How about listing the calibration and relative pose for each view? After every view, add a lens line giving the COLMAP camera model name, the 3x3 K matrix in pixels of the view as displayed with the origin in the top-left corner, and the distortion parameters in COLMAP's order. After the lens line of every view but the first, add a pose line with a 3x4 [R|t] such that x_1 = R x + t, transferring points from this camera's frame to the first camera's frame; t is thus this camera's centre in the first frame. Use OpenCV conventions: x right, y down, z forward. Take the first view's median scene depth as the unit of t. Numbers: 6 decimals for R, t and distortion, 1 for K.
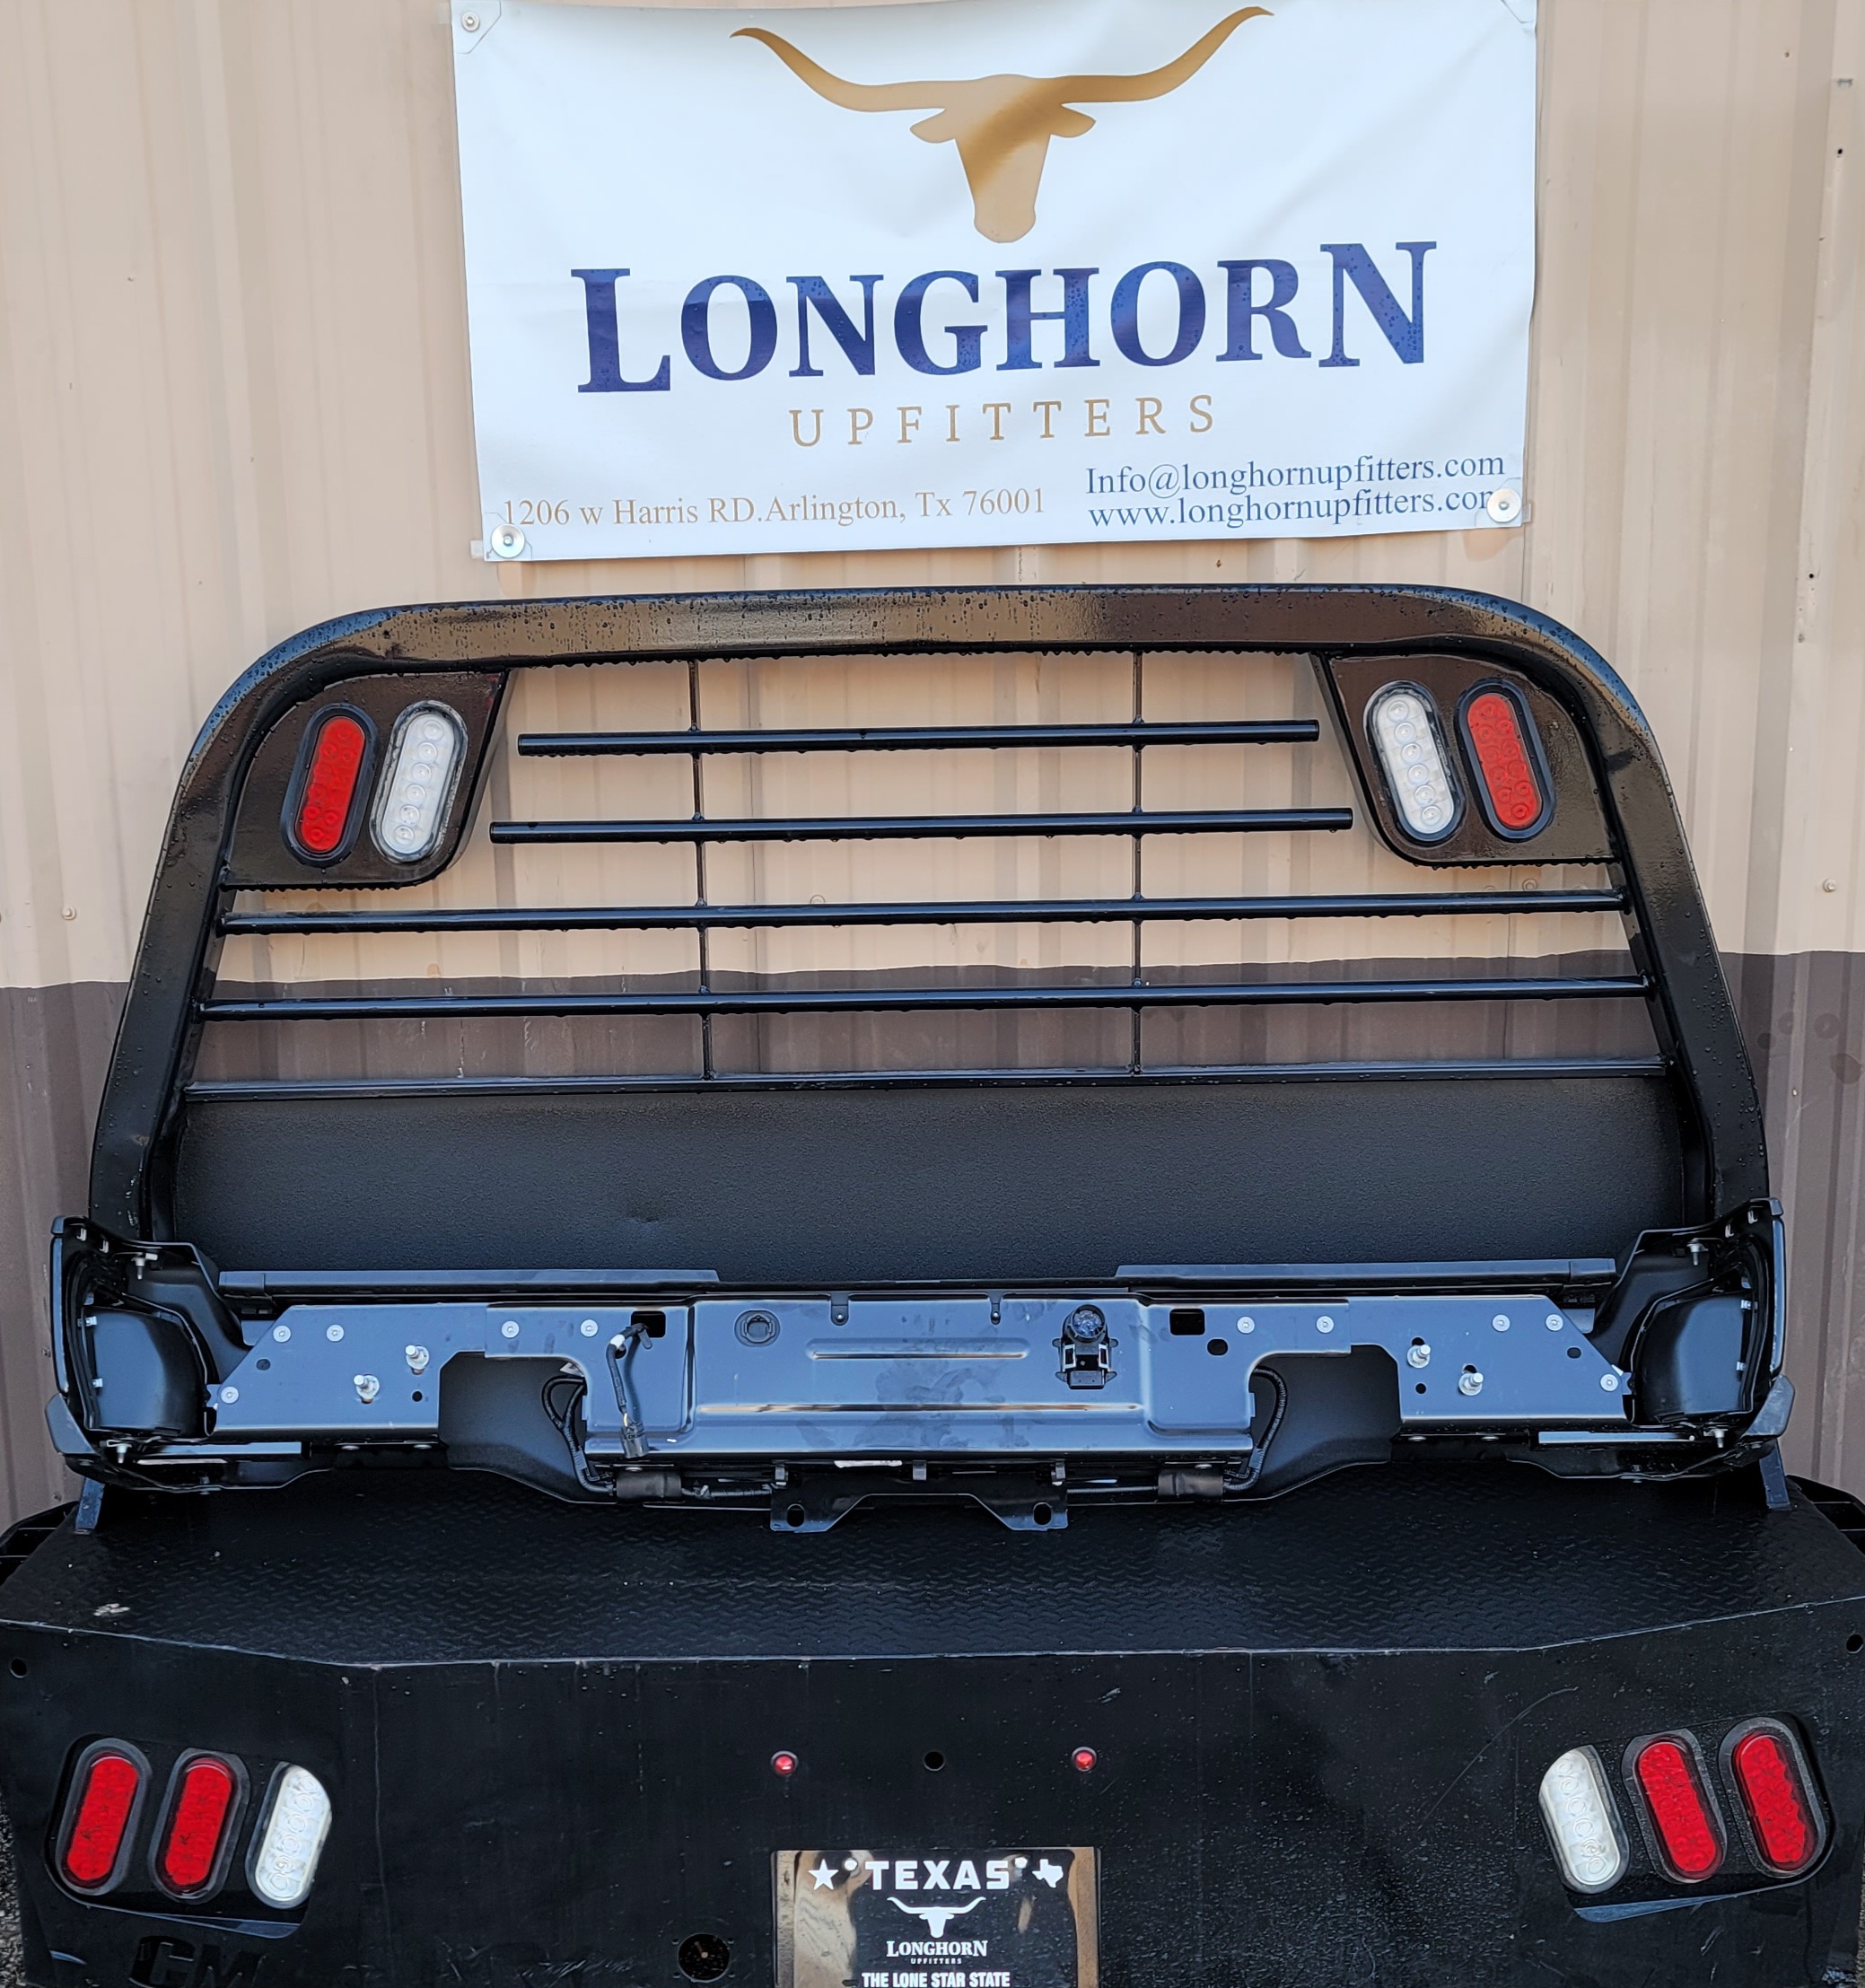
lens RADIAL K [[2986.2, 0, 867.9], [0, 2986.2, 1005.3], [0, 0, 1]] dist [0.095940, 0.000000]
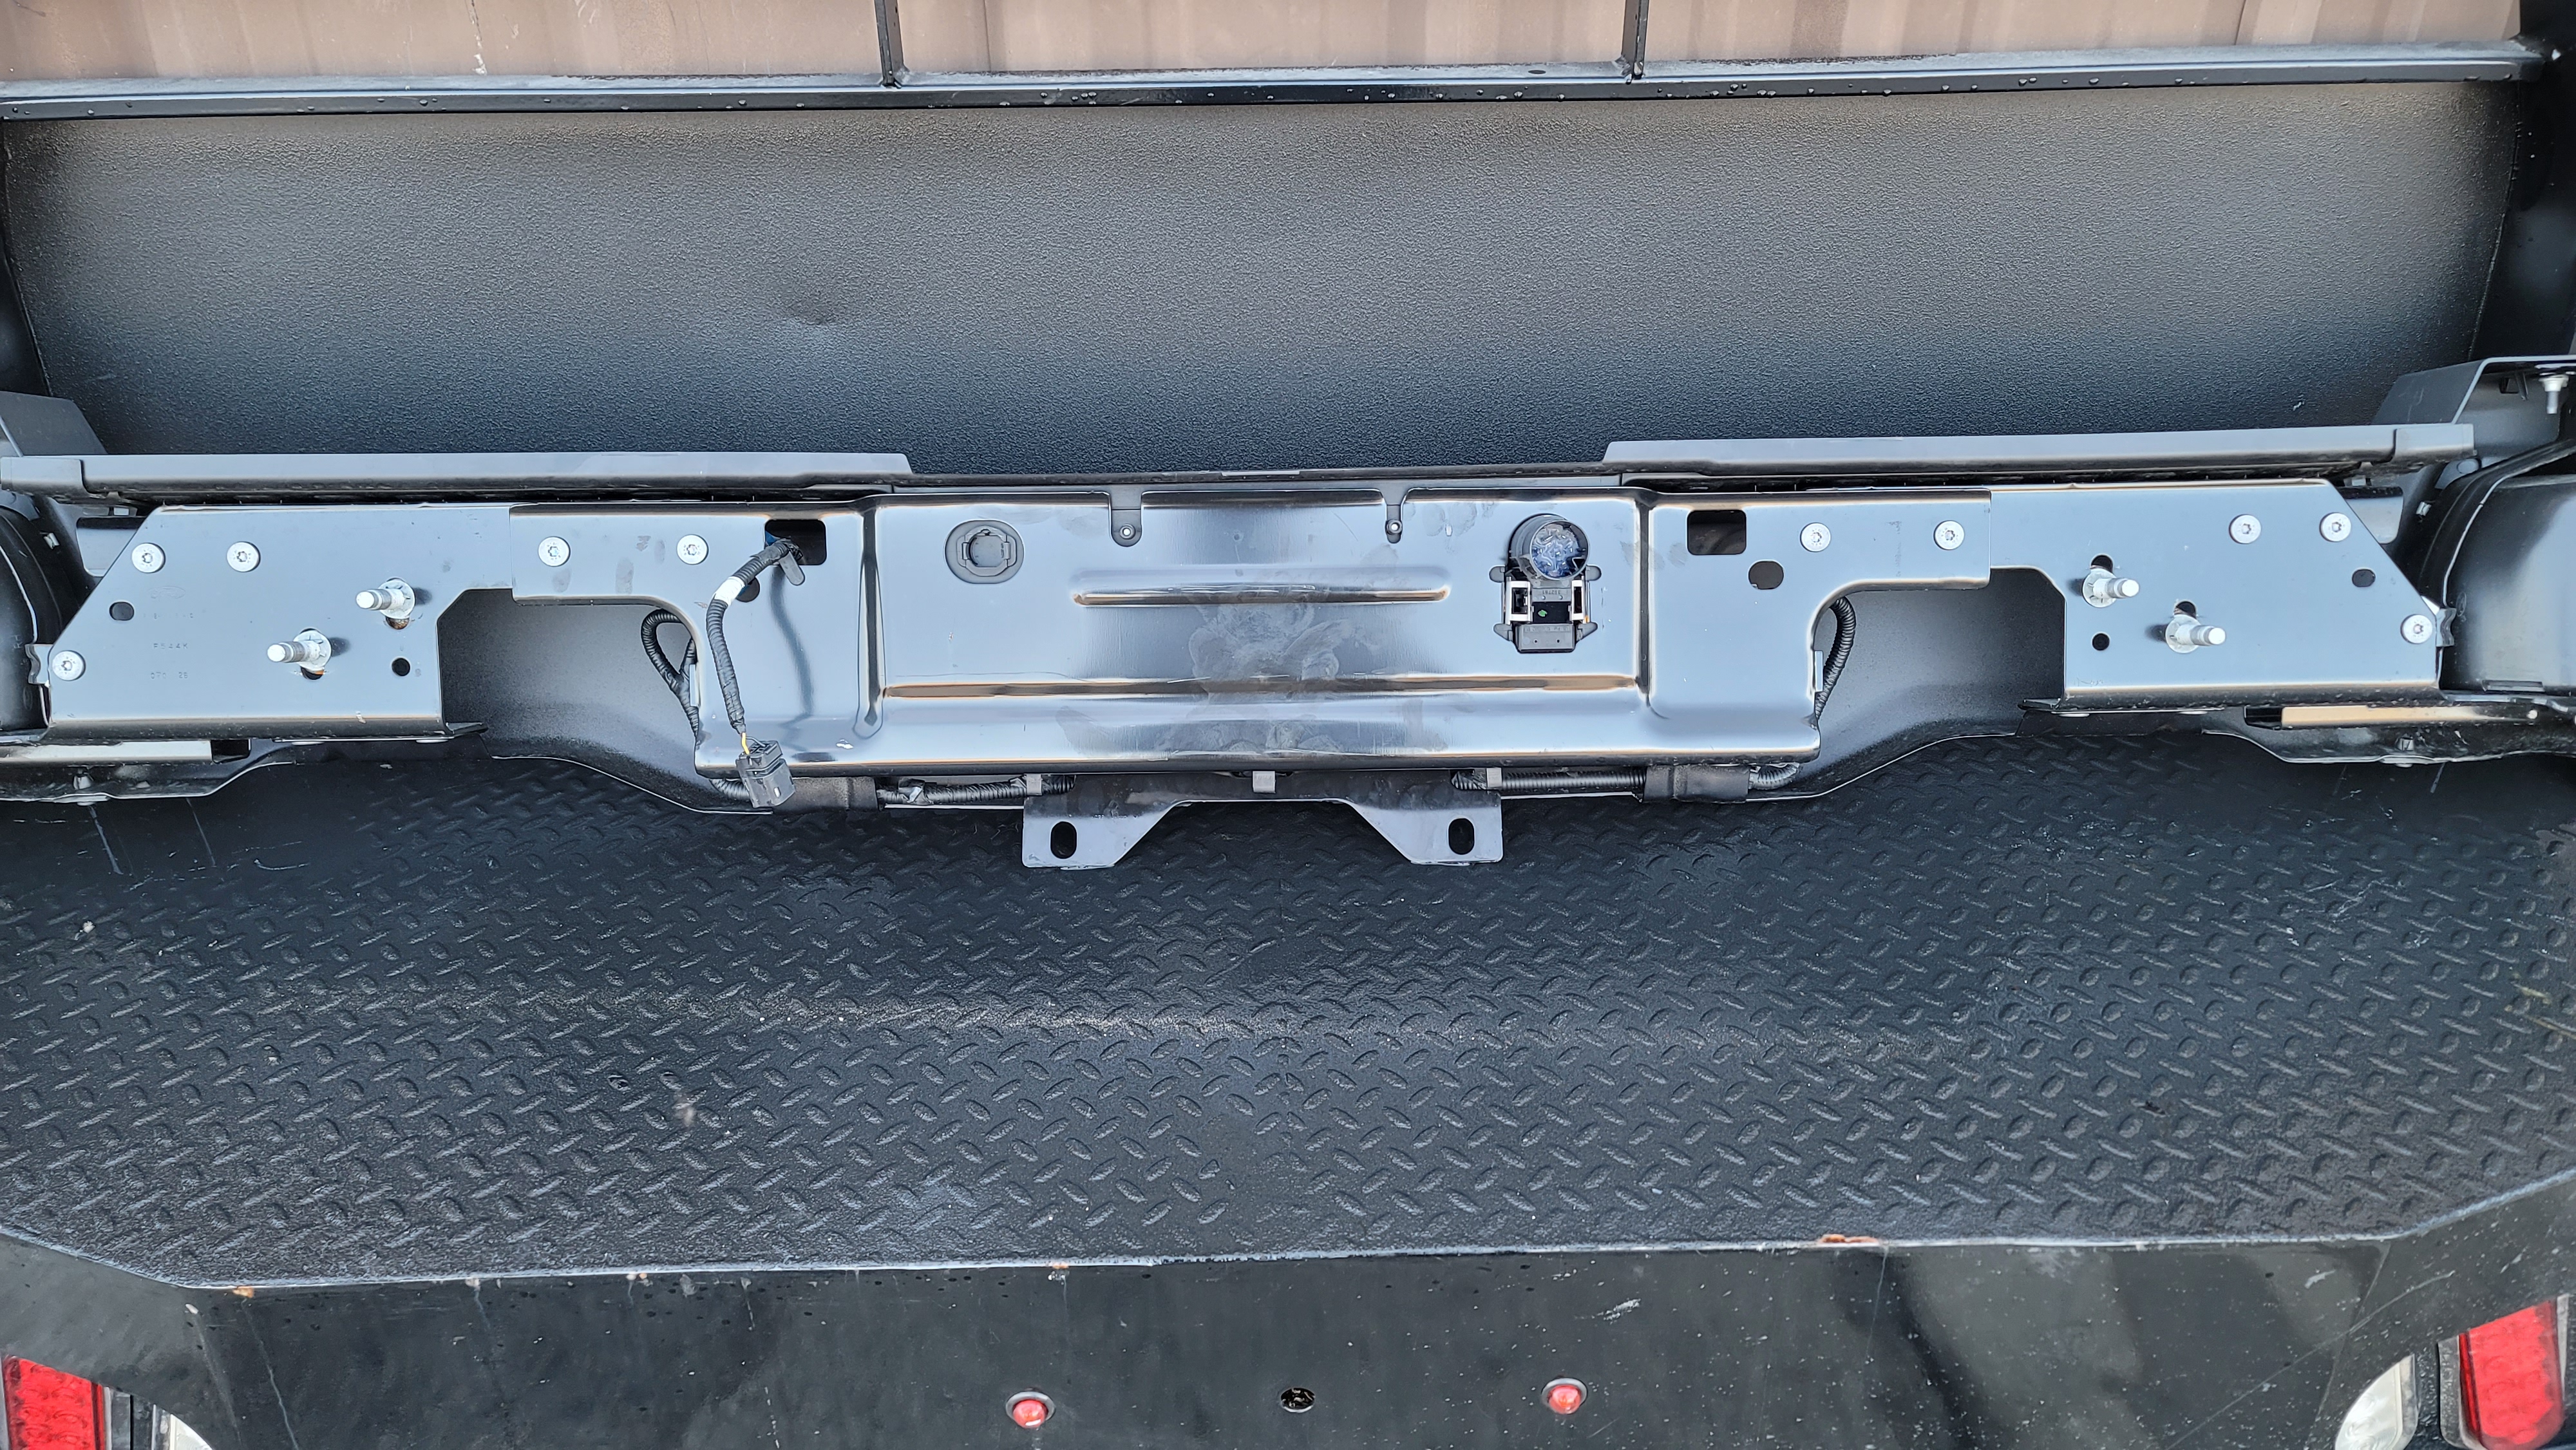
lens RADIAL K [[1977.3, 0, 1272.5], [0, 1977.3, 706.1], [0, 0, 1]] dist [0.065115, -0.054086]
pose [[0.999256, -0.009514, 0.037383, 0.004185], [-0.004738, 0.931499, 0.363712, -0.004117], [-0.038282, -0.363619, 0.930761, 0.617877]]
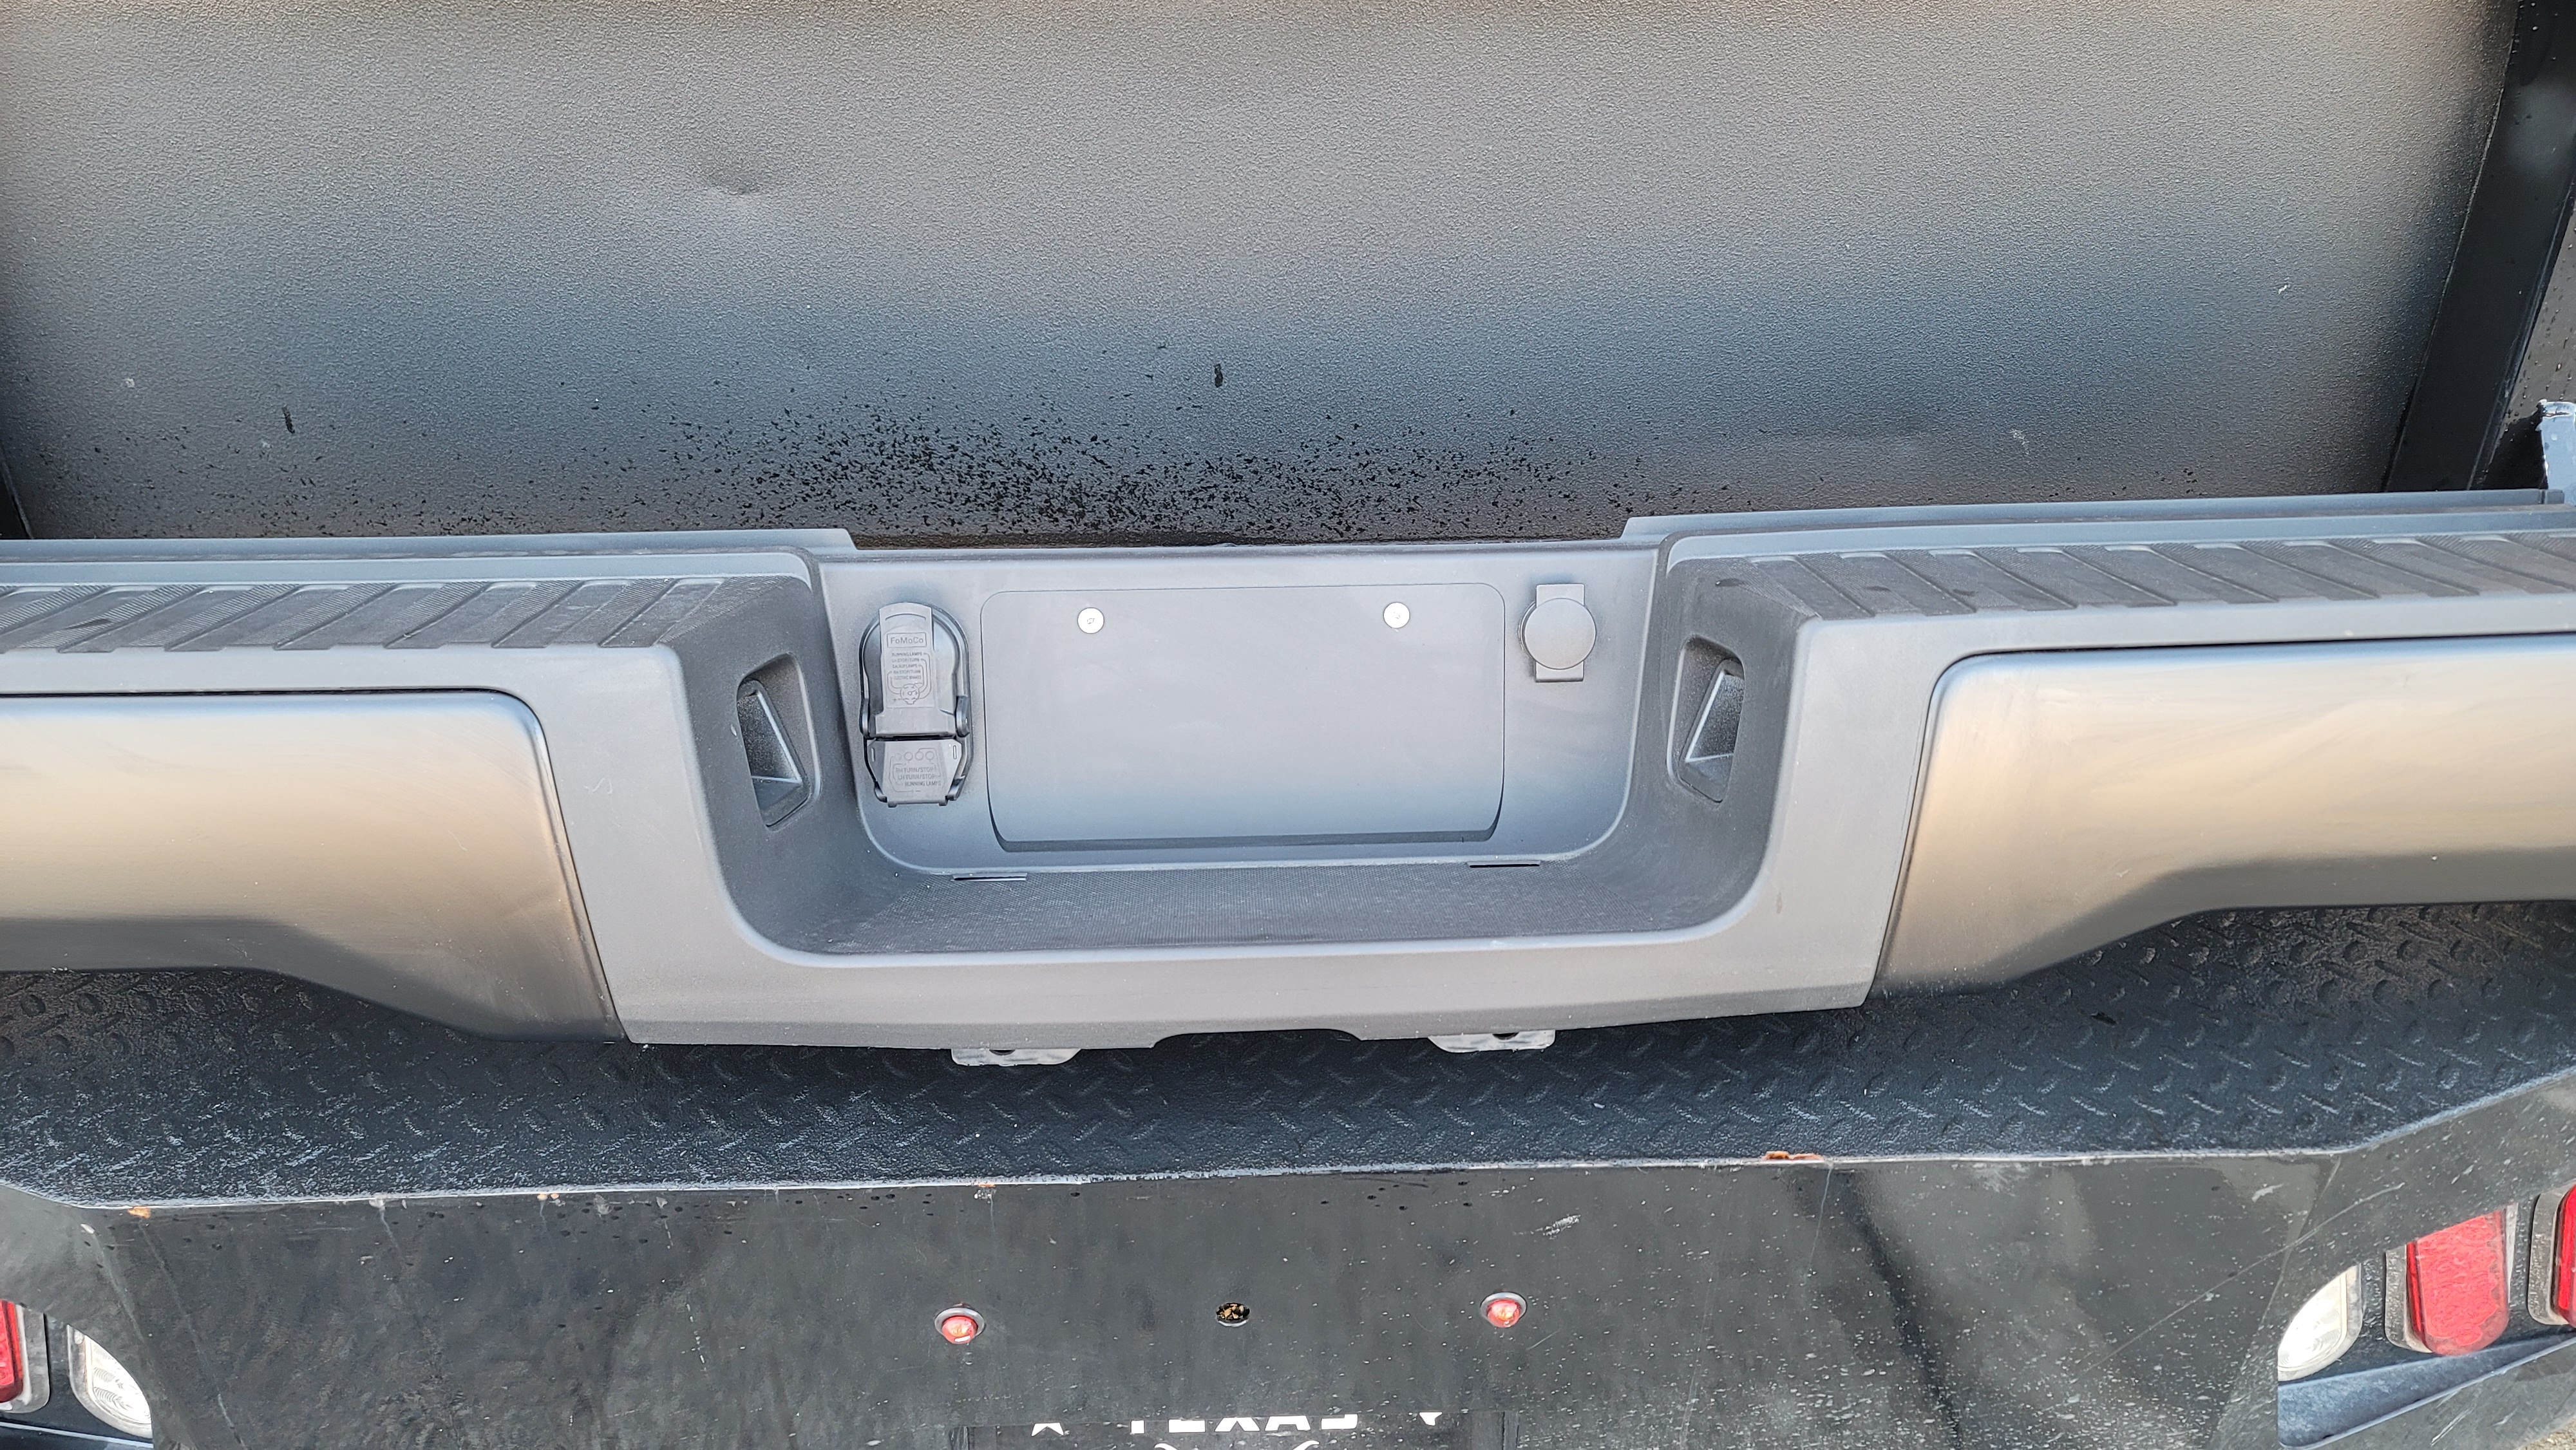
lens RADIAL K [[1977.3, 0, 1292.1], [0, 1977.3, 707.0], [0, 0, 1]] dist [0.065115, -0.054086]
pose [[0.998594, -0.010359, 0.051992, 0.013374], [-0.012848, 0.904199, 0.426919, -0.005012], [-0.051434, -0.426986, 0.902794, 0.632135]]
